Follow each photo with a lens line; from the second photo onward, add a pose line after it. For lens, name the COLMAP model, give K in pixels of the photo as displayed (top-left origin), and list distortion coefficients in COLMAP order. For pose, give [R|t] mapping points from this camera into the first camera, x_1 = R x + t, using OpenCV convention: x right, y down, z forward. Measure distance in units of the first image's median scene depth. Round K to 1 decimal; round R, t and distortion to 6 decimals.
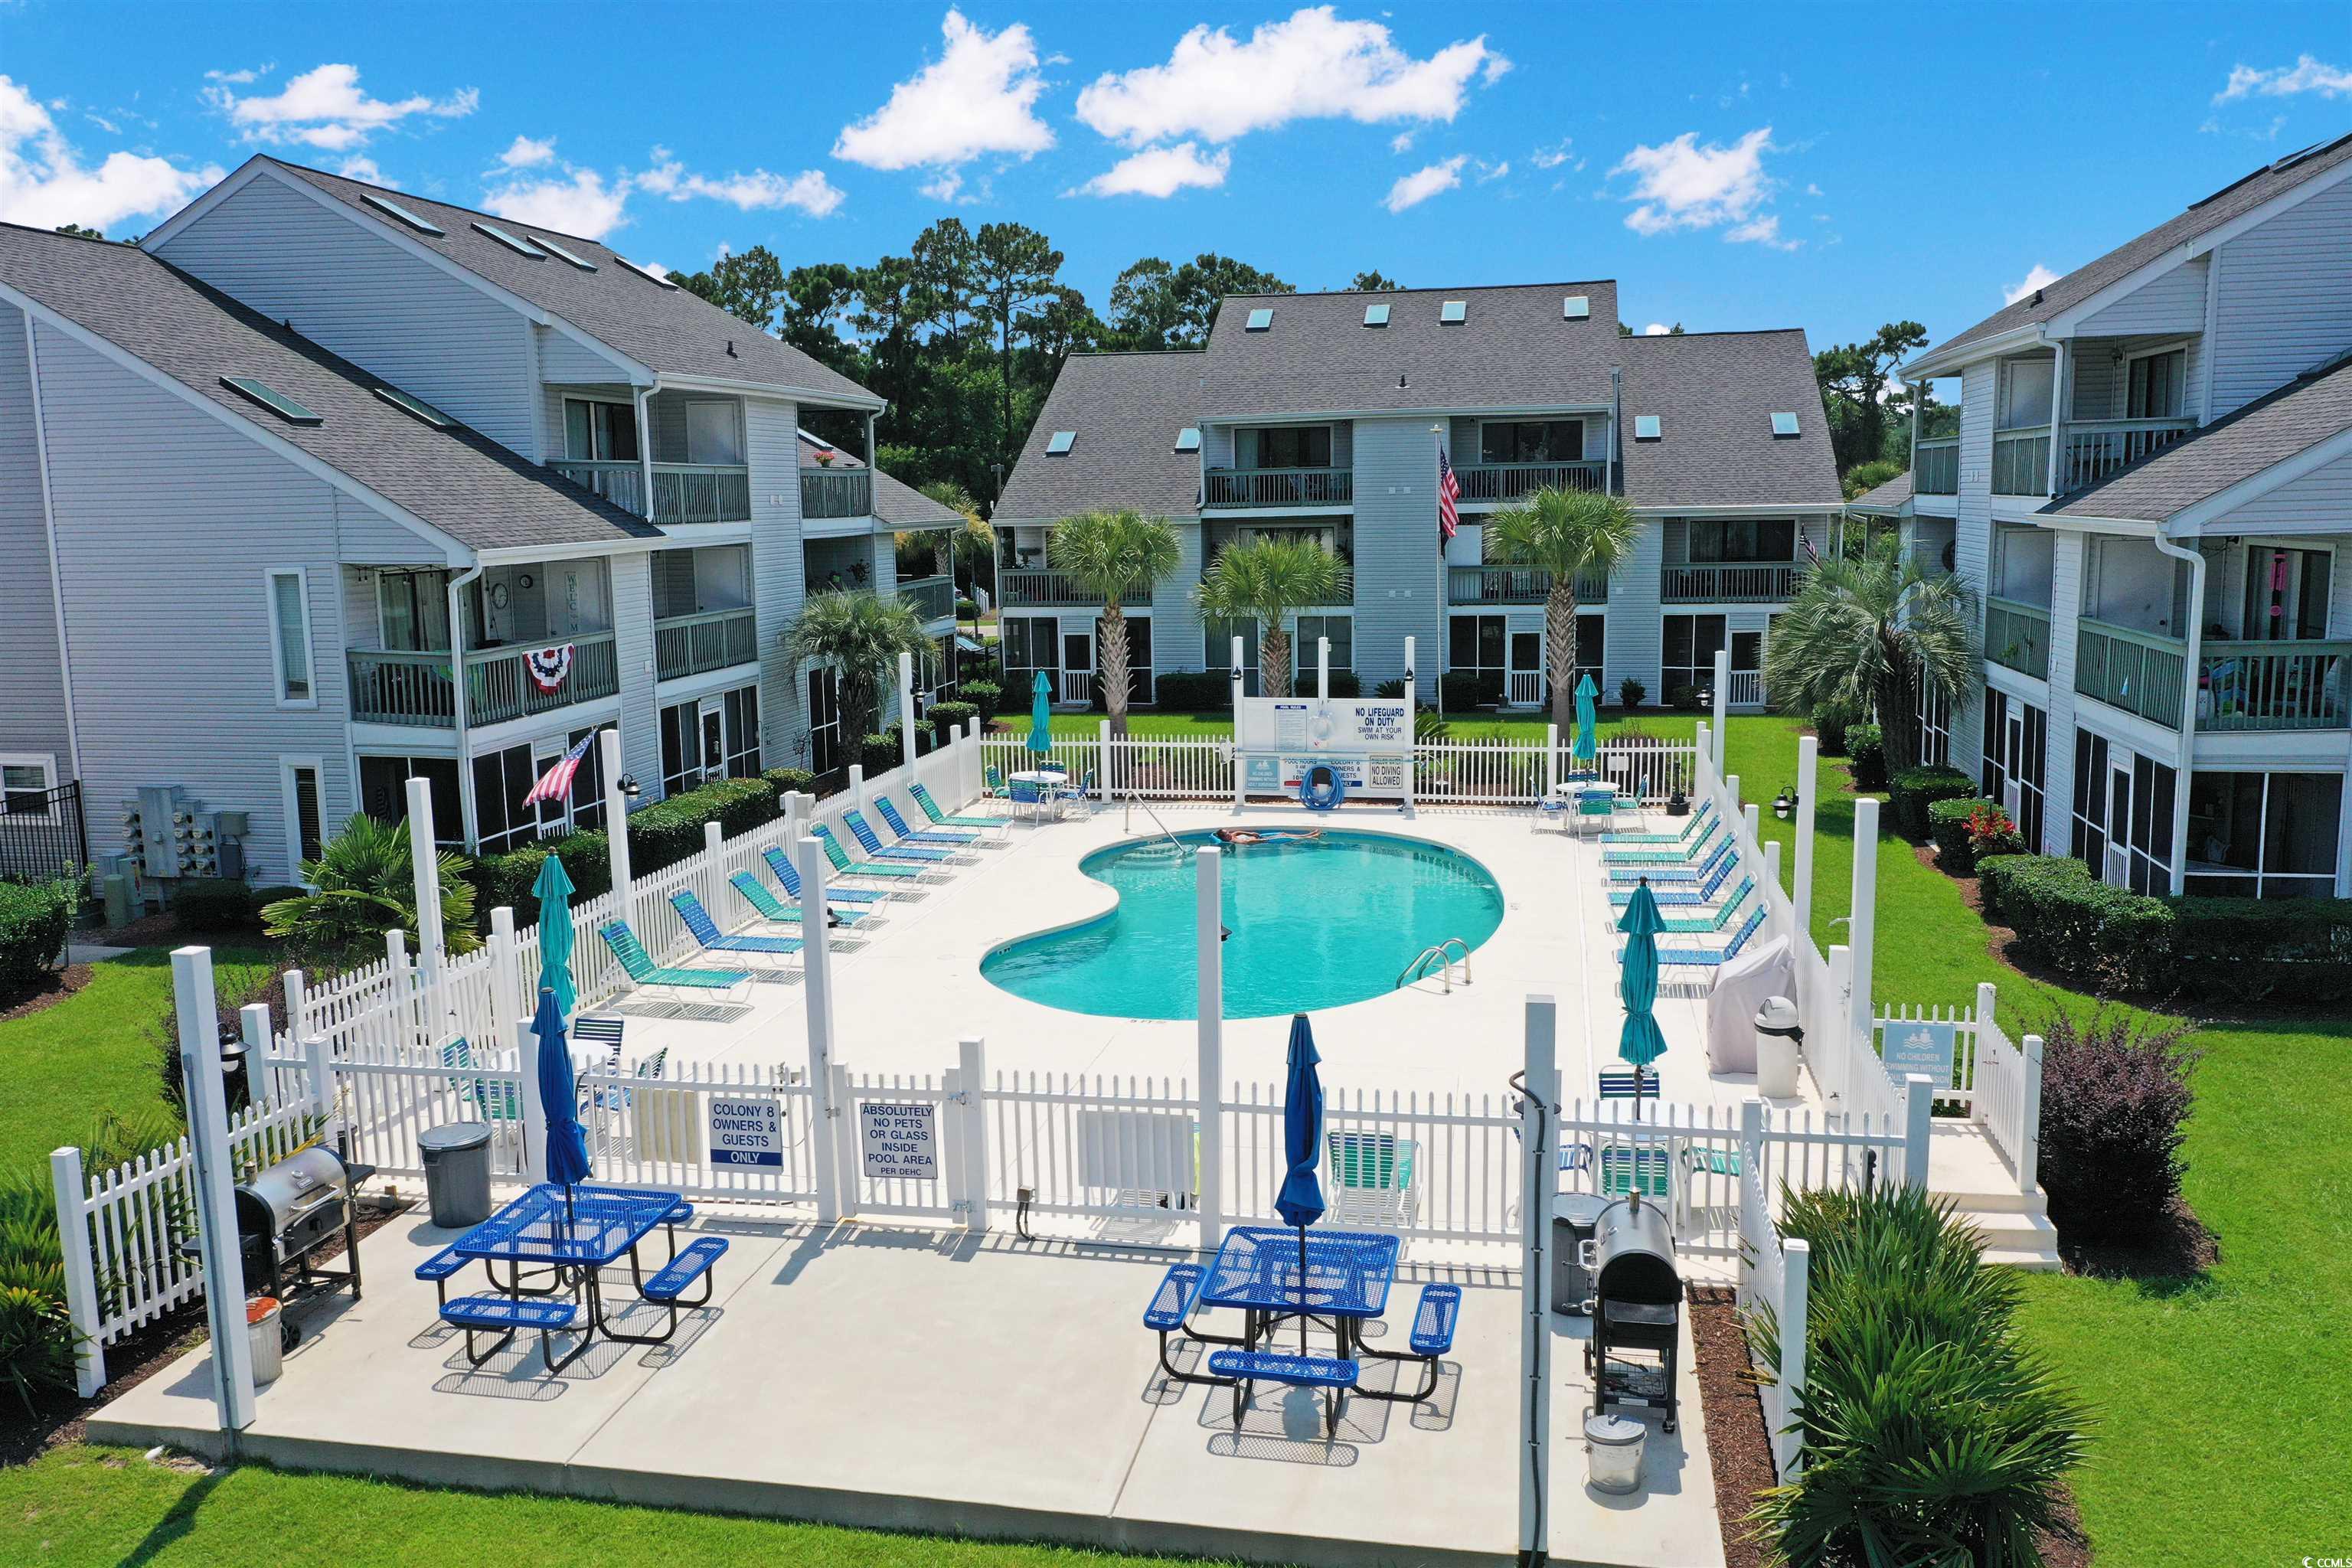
lens RADIAL K [[1863.4, 0, 1176.8], [0, 1863.4, 781.7], [0, 0, 1]] dist [0.005793, 0.014173]
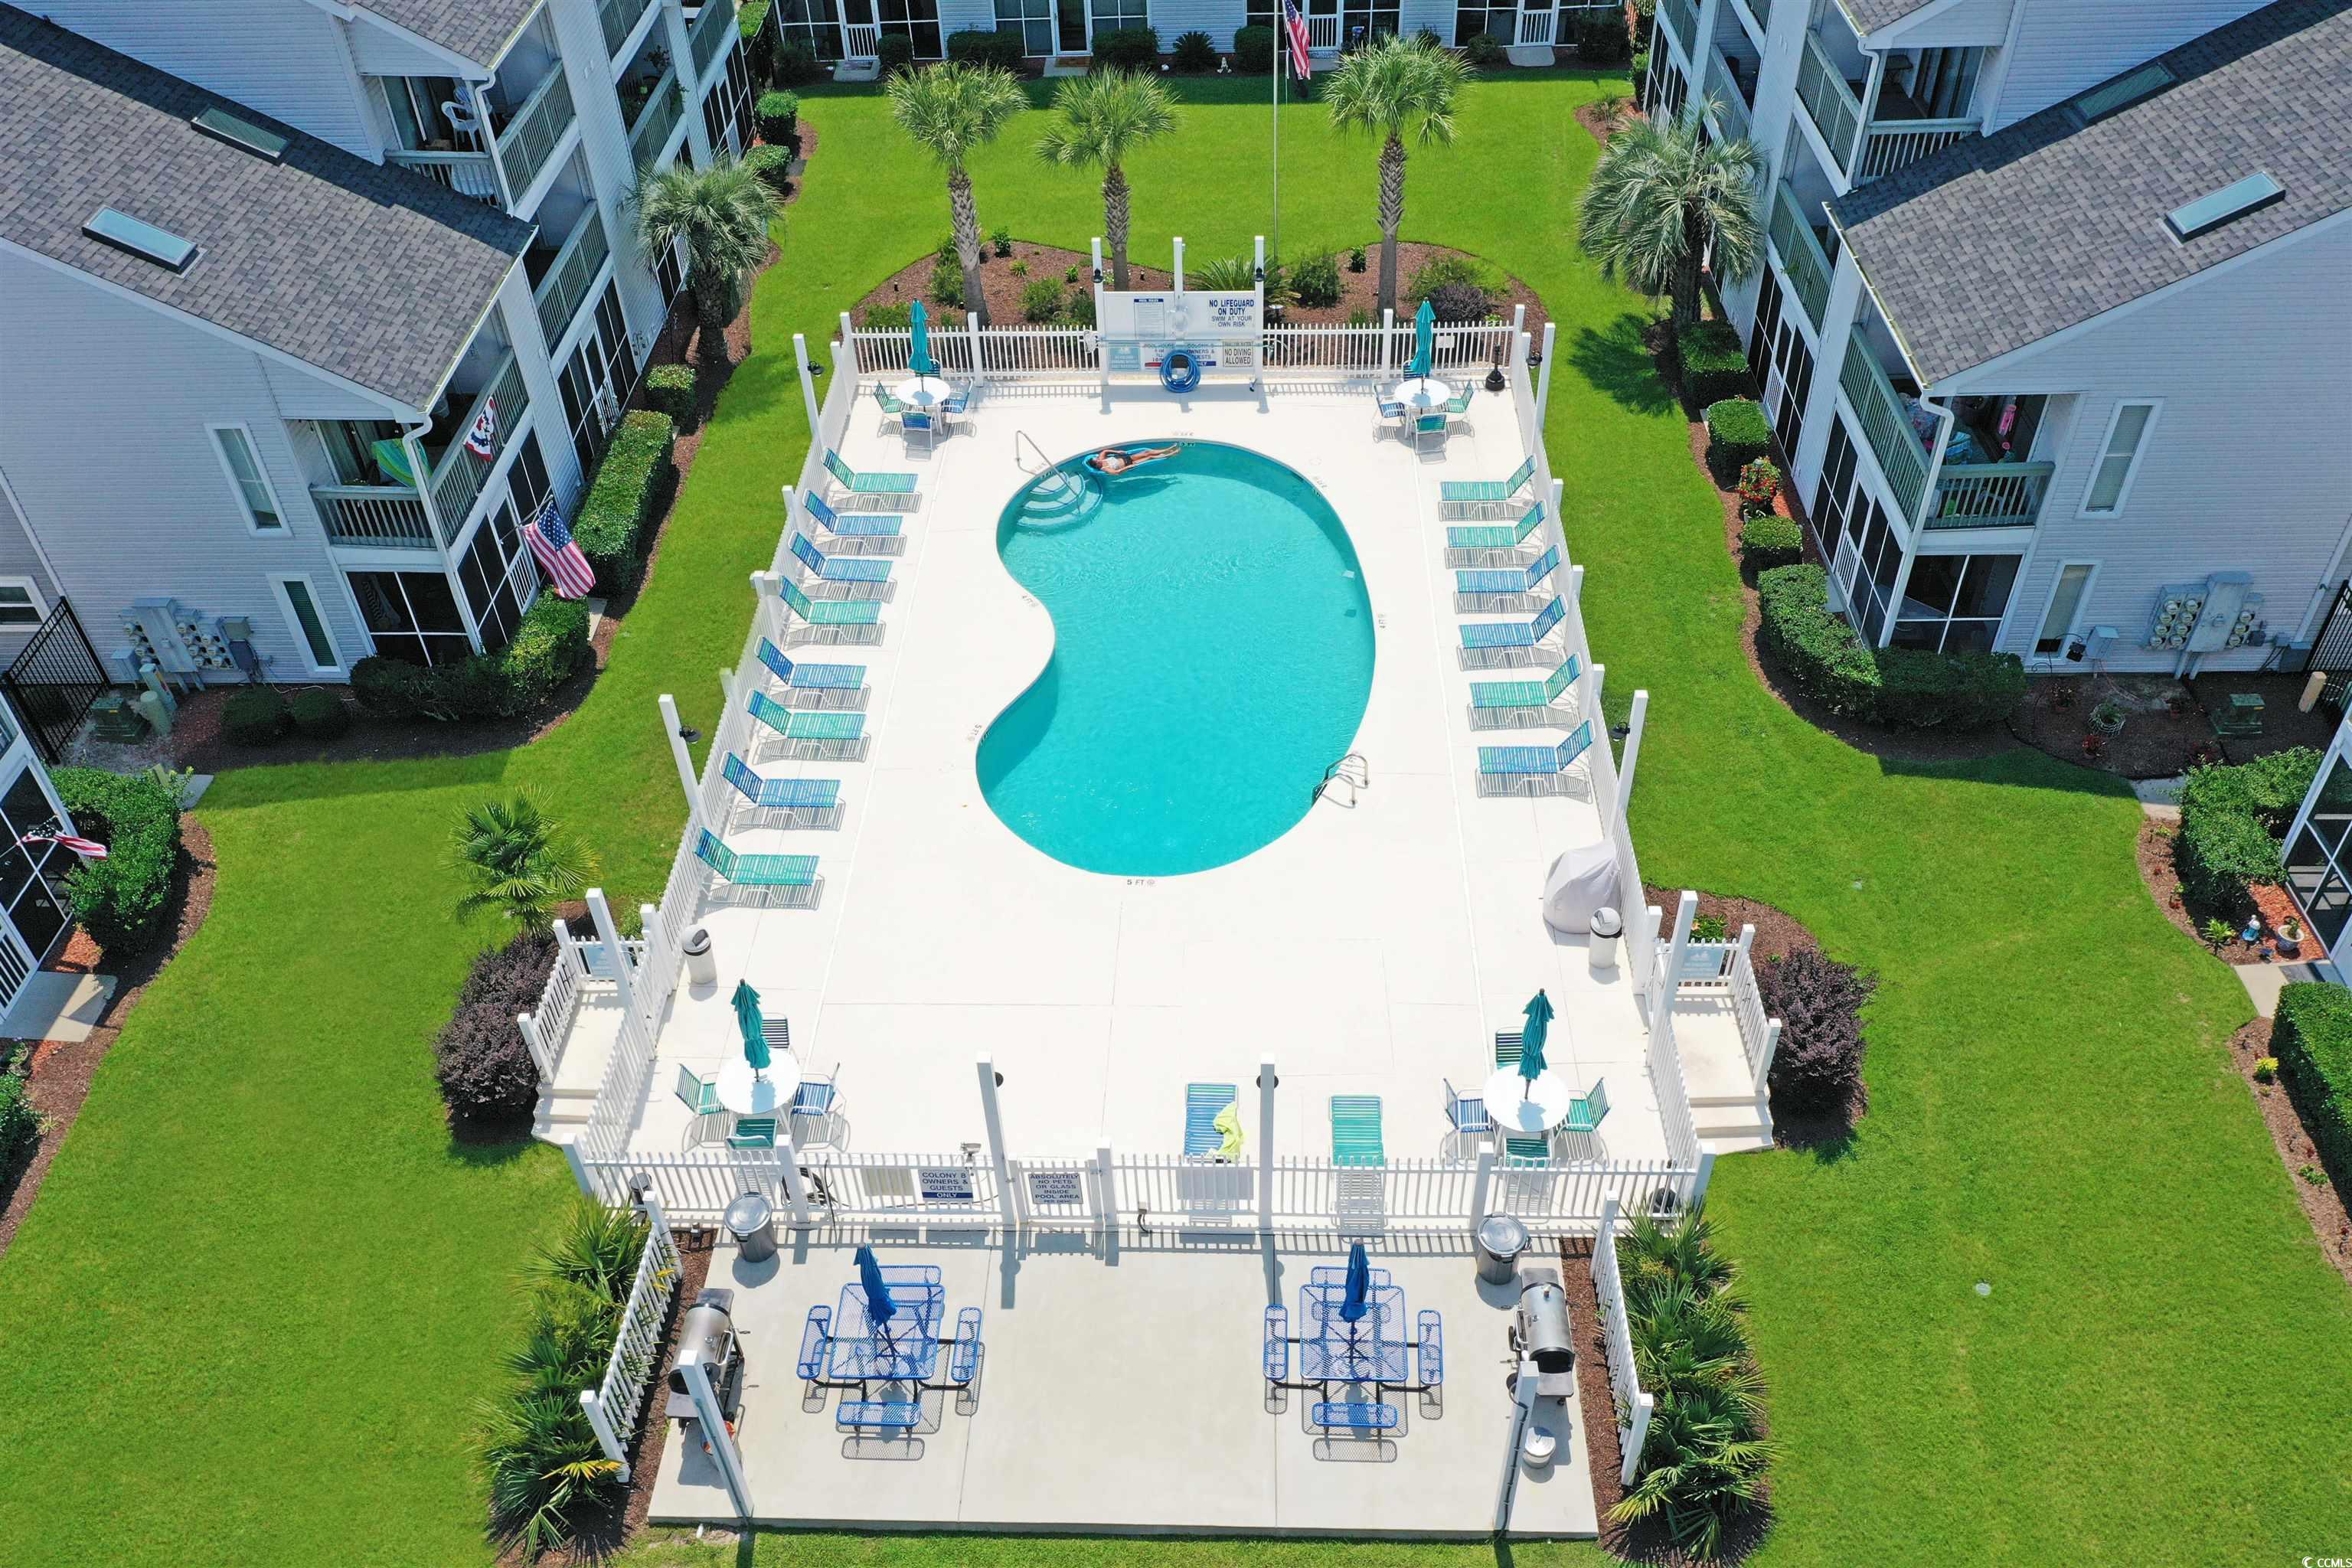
lens RADIAL K [[1863.4, 0, 1178.7], [0, 1863.4, 788.0], [0, 0, 1]] dist [0.005793, 0.014173]
pose [[0.985714, -0.120352, 0.117827, -0.103940], [0.037236, 0.837981, 0.544427, -0.492300], [-0.164260, -0.532262, 0.830492, -0.053963]]
